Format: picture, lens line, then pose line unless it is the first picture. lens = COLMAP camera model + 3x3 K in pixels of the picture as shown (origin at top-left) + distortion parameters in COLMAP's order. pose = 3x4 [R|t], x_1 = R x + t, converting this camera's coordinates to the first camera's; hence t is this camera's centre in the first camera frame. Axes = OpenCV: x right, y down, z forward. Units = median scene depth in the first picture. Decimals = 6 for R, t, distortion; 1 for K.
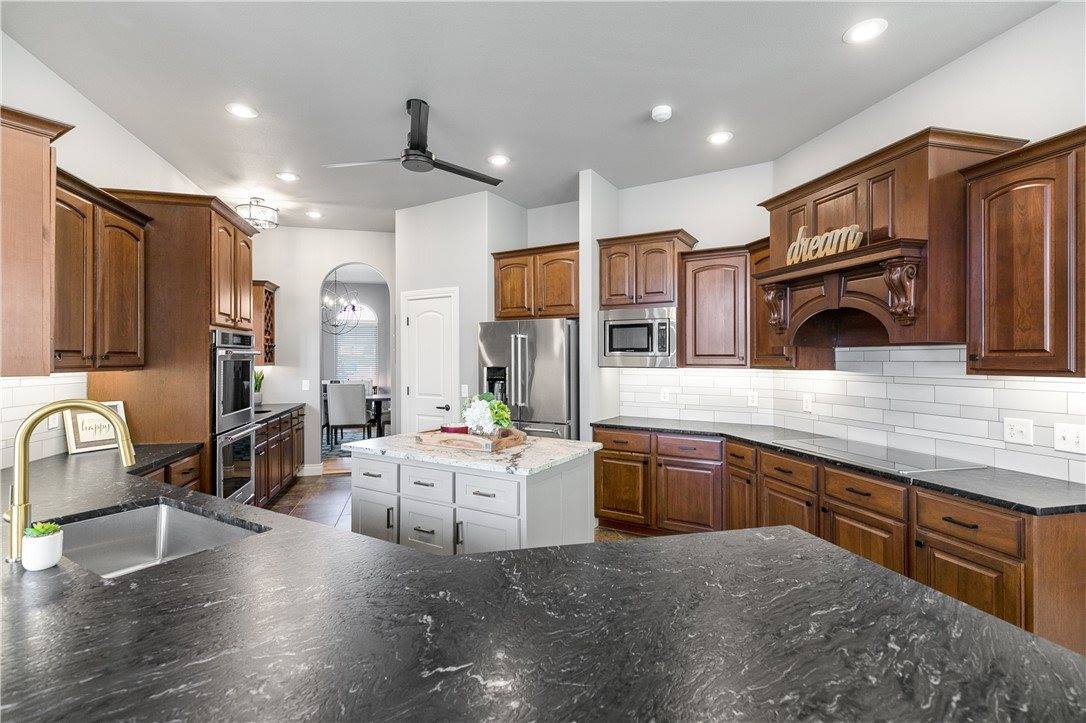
lens RADIAL K [[508.8, 0, 546.3], [0, 508.8, 359.9], [0, 0, 1]] dist [0.000652, -0.000491]
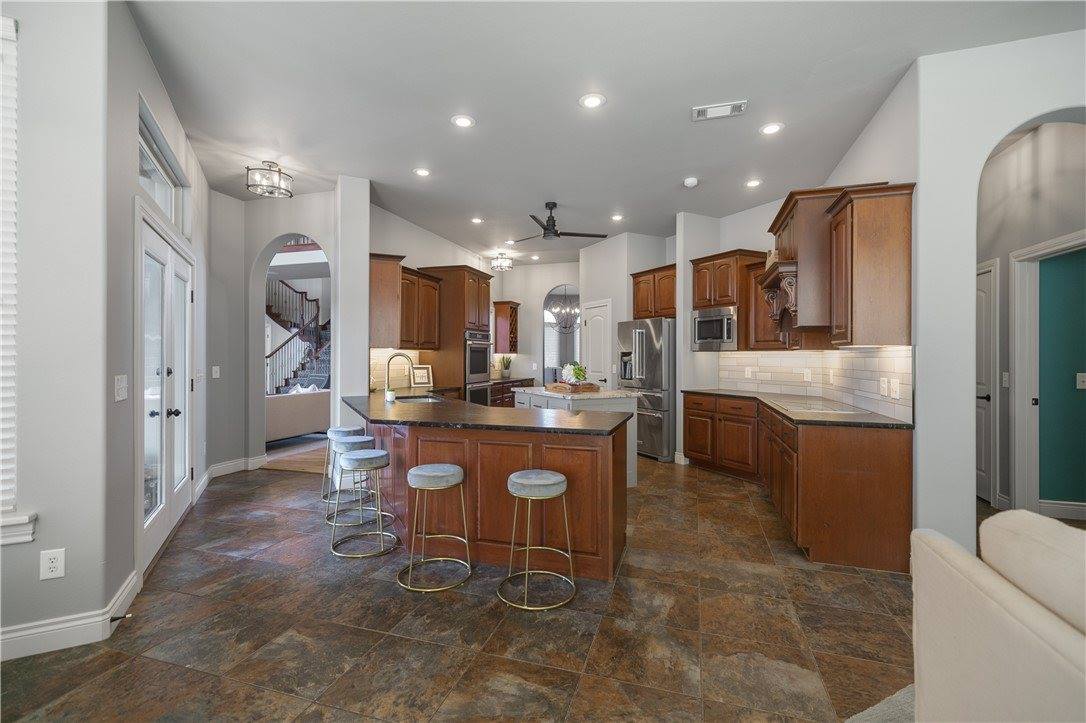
lens RADIAL K [[508.8, 0, 546.3], [0, 508.8, 359.9], [0, 0, 1]] dist [0.000652, -0.000491]
pose [[0.849725, 0.003998, -0.527211, 0.532225], [-0.003712, 0.999992, 0.001601, 0.039094], [0.527213, 0.000596, 0.849733, -0.422661]]
